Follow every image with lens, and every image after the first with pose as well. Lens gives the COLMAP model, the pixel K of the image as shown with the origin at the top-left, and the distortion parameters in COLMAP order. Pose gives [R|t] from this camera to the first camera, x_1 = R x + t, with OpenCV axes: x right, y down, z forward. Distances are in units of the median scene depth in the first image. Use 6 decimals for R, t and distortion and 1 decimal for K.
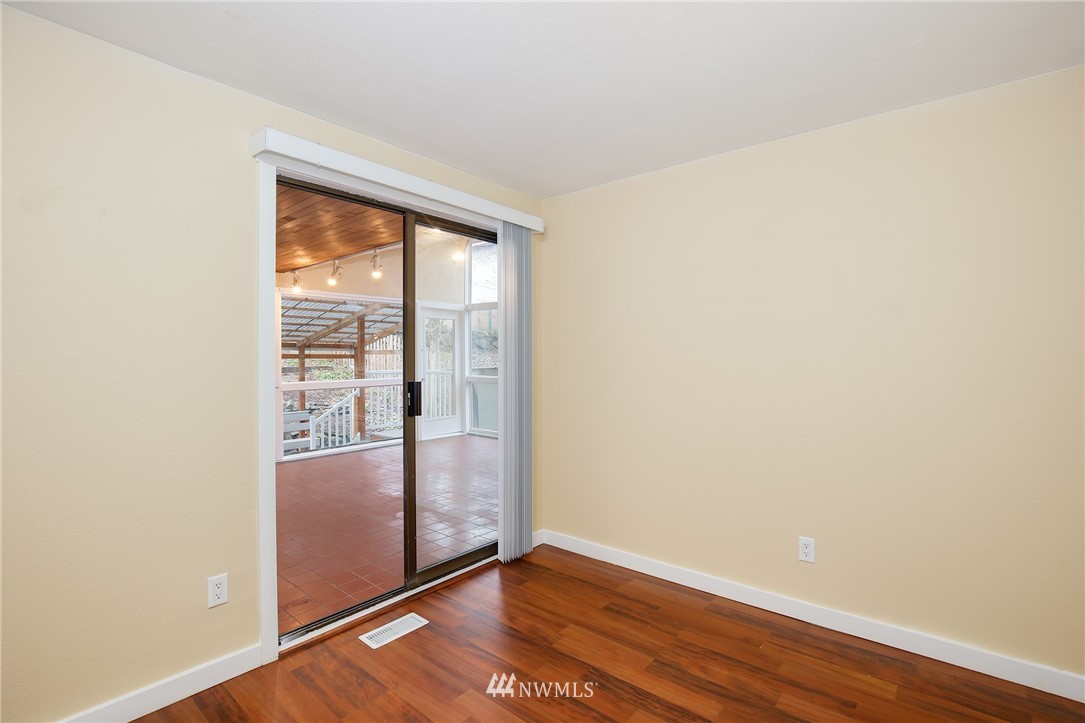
lens RADIAL K [[505.7, 0, 547.9], [0, 505.7, 362.4], [0, 0, 1]] dist [-0.030314, 0.004838]
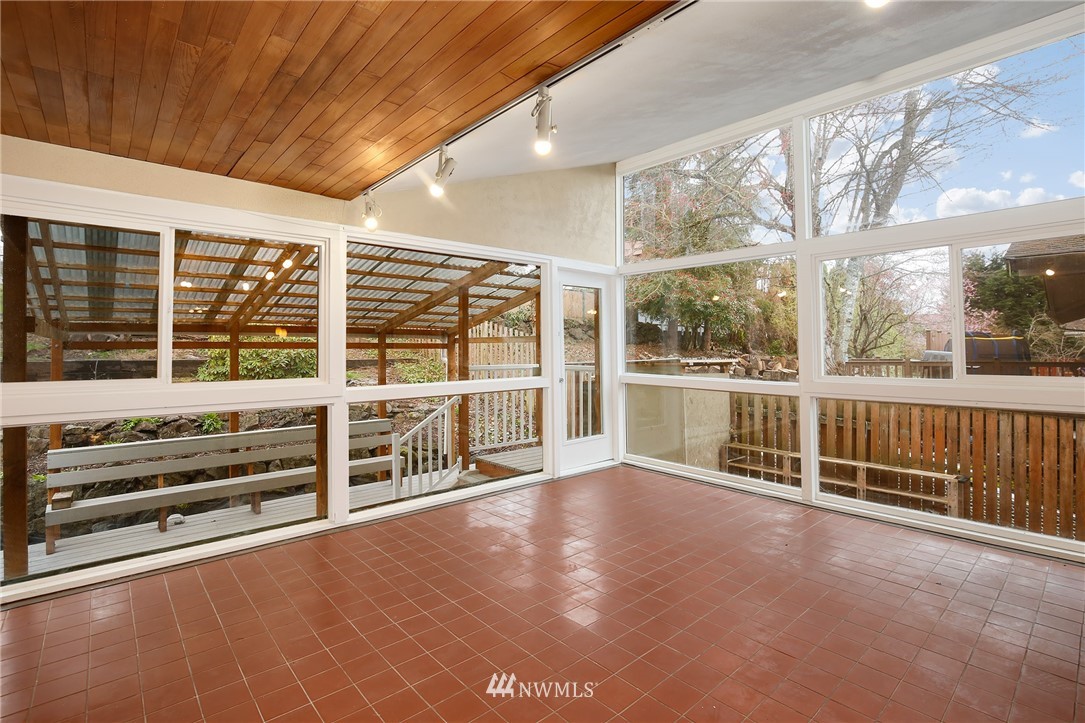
lens RADIAL K [[505.7, 0, 541.2], [0, 505.7, 353.8], [0, 0, 1]] dist [-0.030314, 0.004838]
pose [[0.988380, 0.004032, -0.151947, -0.150607], [-0.004296, 0.999990, -0.001405, 0.000552], [0.151940, 0.002041, 0.988388, 0.311908]]
